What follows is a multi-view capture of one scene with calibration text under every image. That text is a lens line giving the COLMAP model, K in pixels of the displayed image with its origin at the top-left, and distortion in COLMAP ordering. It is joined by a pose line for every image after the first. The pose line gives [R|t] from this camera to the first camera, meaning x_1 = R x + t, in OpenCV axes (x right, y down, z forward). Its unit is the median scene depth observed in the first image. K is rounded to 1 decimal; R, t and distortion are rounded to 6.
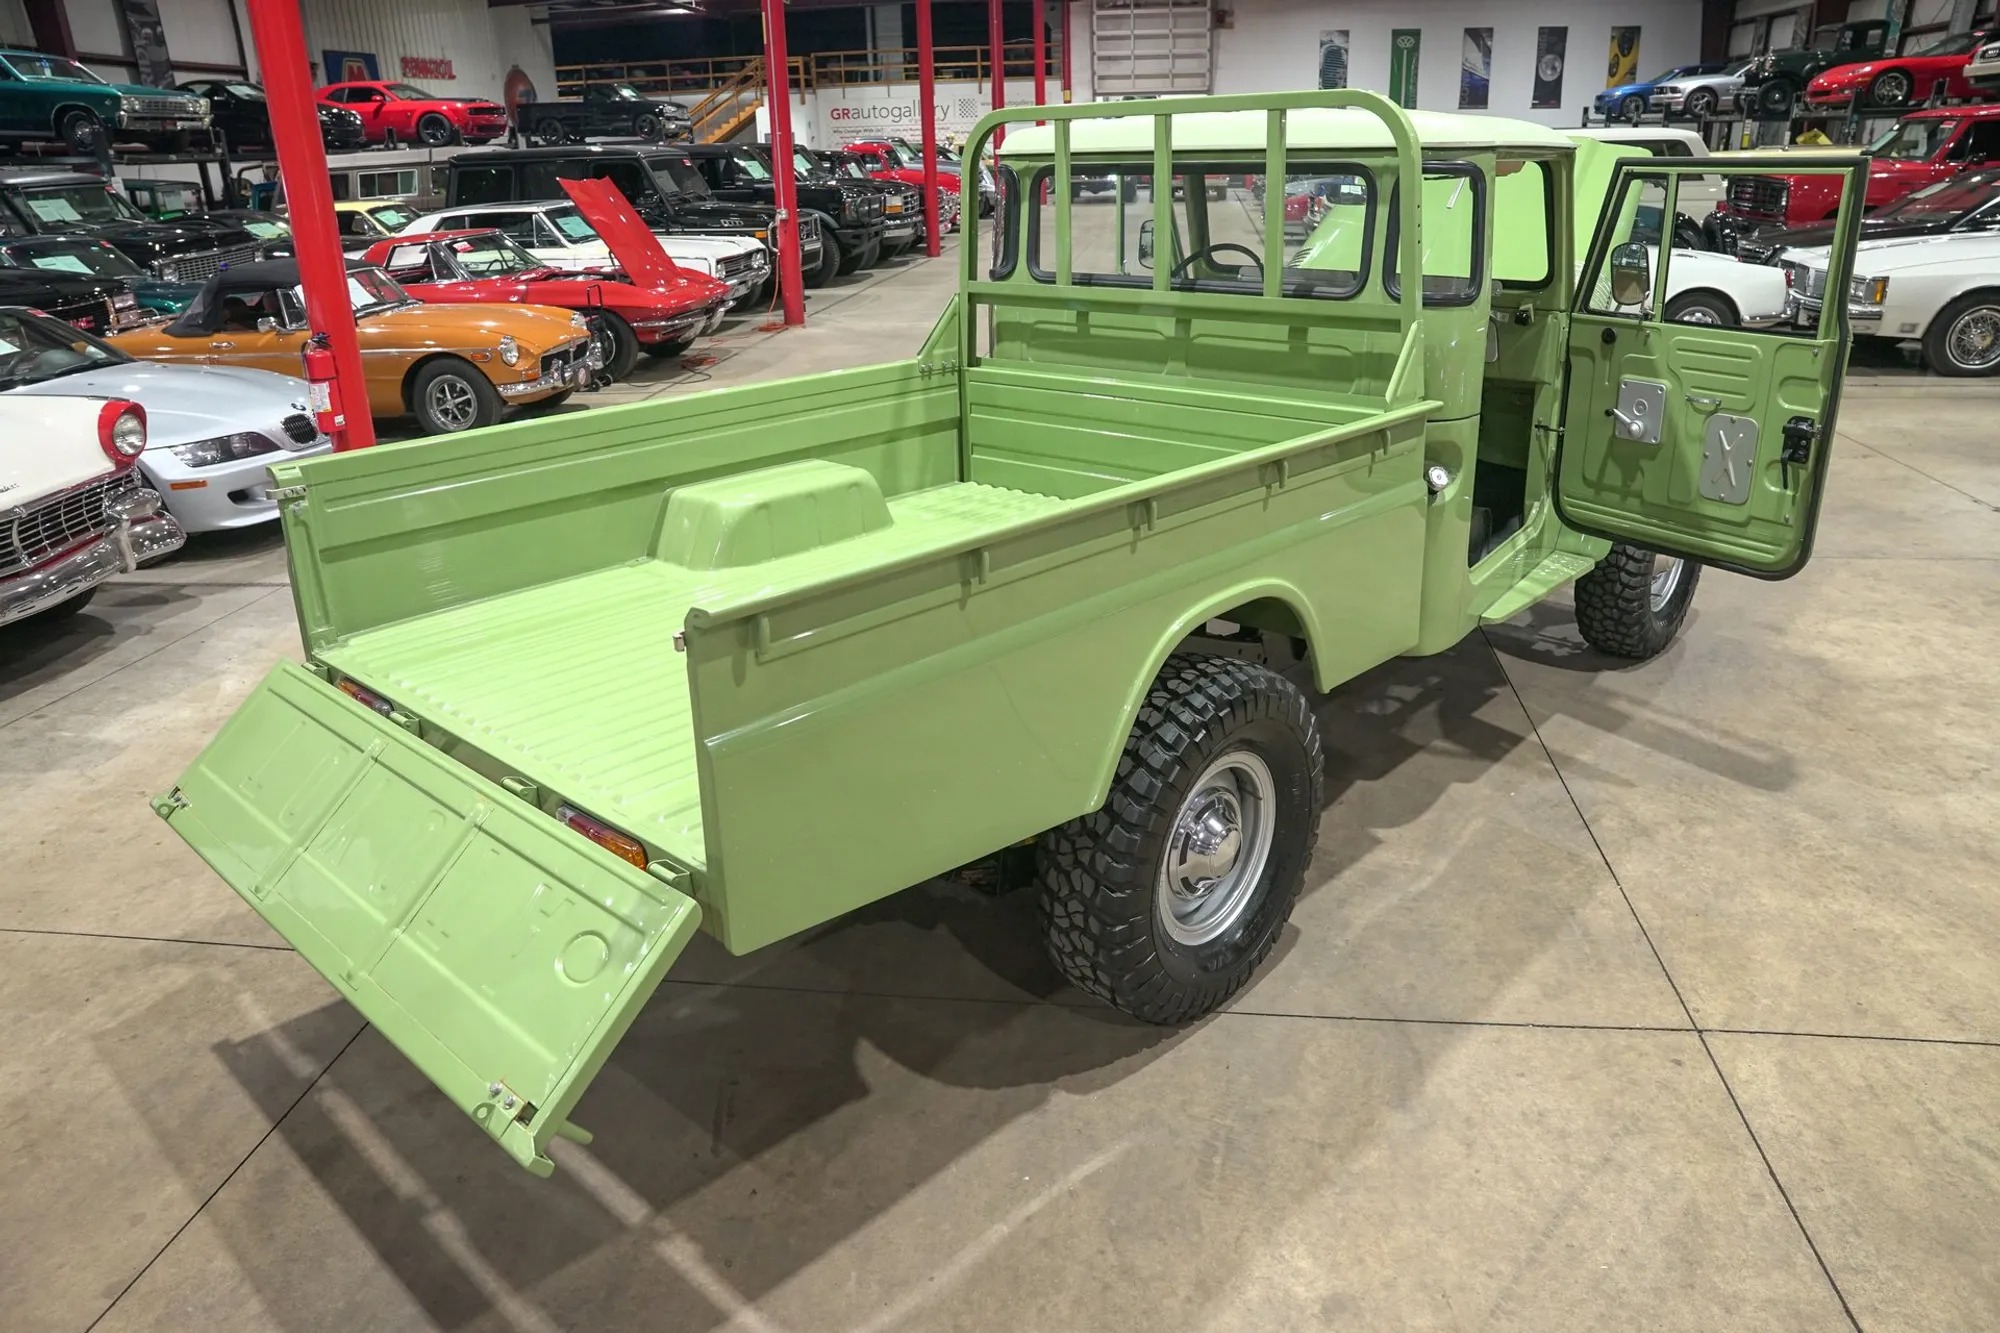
lens RADIAL K [[1371.3, 0, 1006.4], [0, 1371.3, 666.4], [0, 0, 1]] dist [-0.144110, 0.113920]
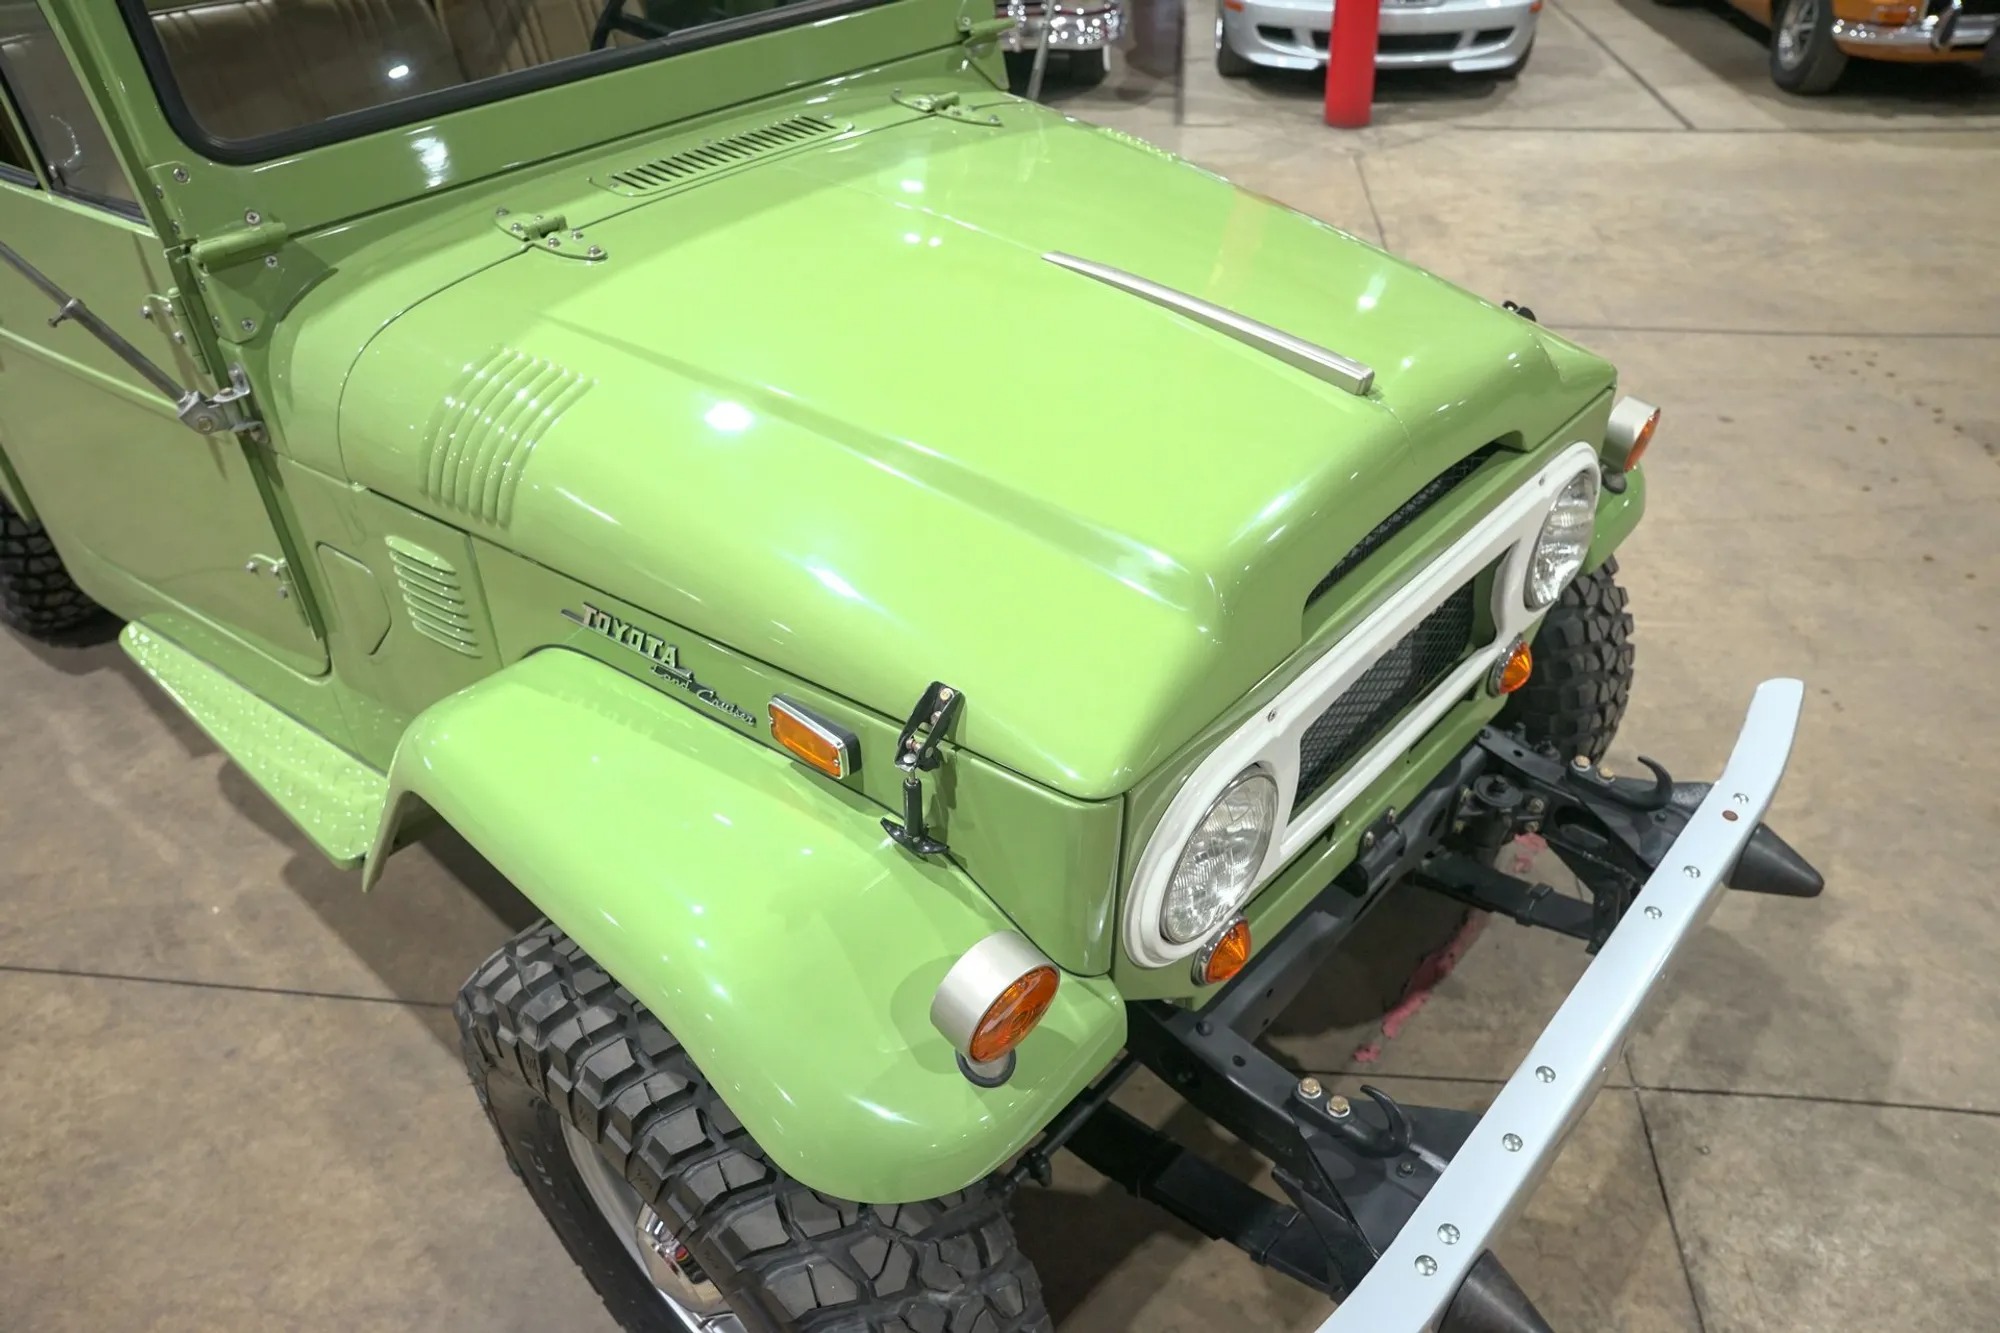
lens RADIAL K [[1371.3, 0, 1006.4], [0, 1371.3, 666.4], [0, 0, 1]] dist [-0.144110, 0.113920]
pose [[0.018145, 0.620012, -0.784383, 0.687598], [-0.332706, 0.743548, 0.580037, -0.408574], [0.942856, 0.250444, 0.219773, 1.021747]]
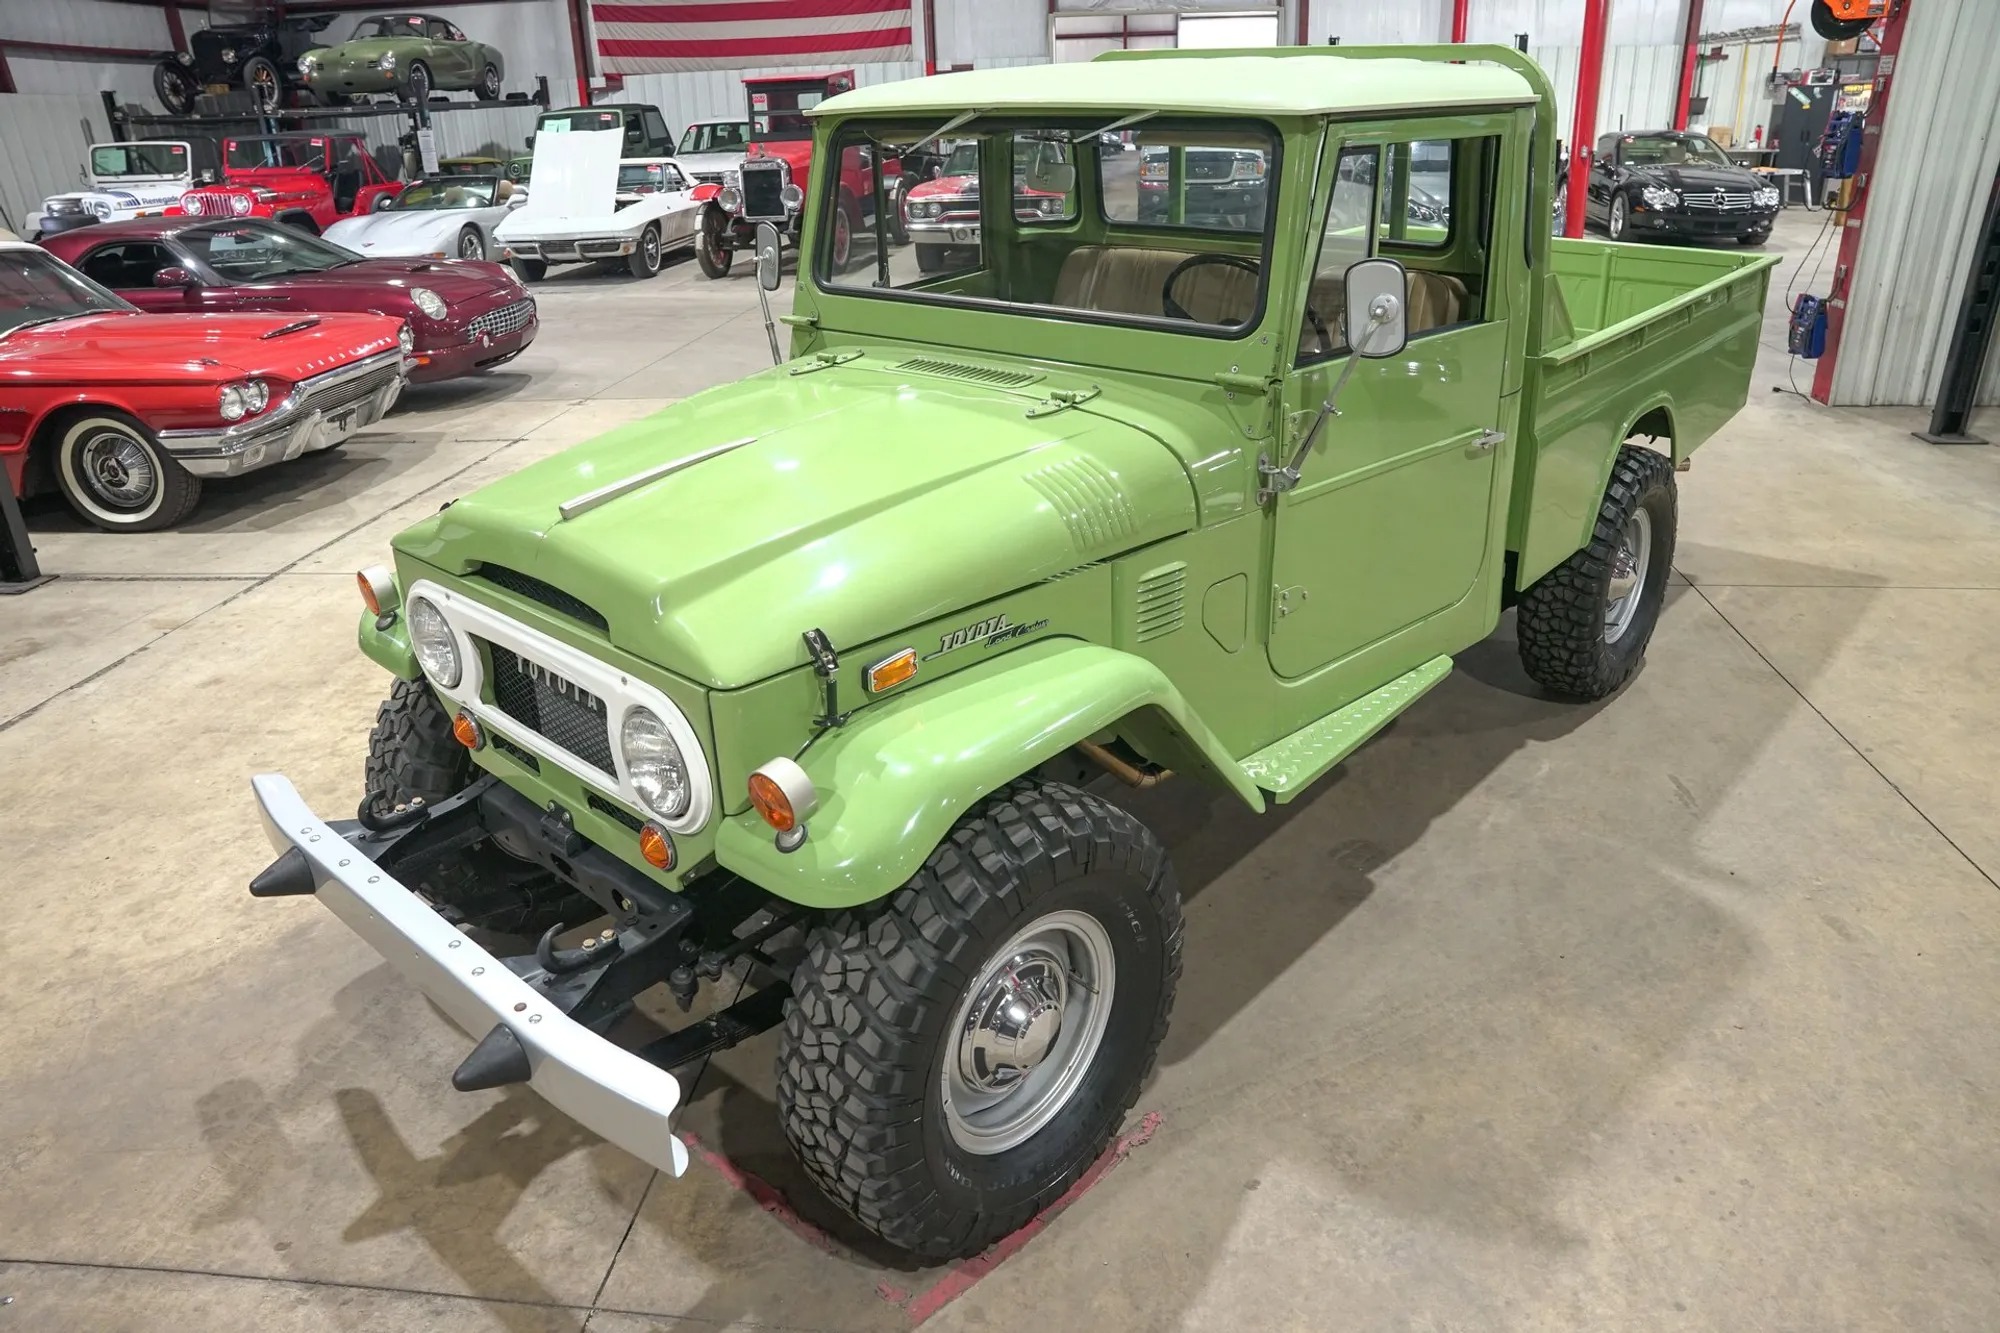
lens RADIAL K [[1371.3, 0, 1006.4], [0, 1371.3, 666.4], [0, 0, 1]] dist [-0.144110, 0.113920]
pose [[-0.998176, 0.060253, 0.003685, 0.266363], [0.045493, 0.710722, 0.702000, -0.607930], [0.039678, 0.700888, -0.712167, 1.536481]]
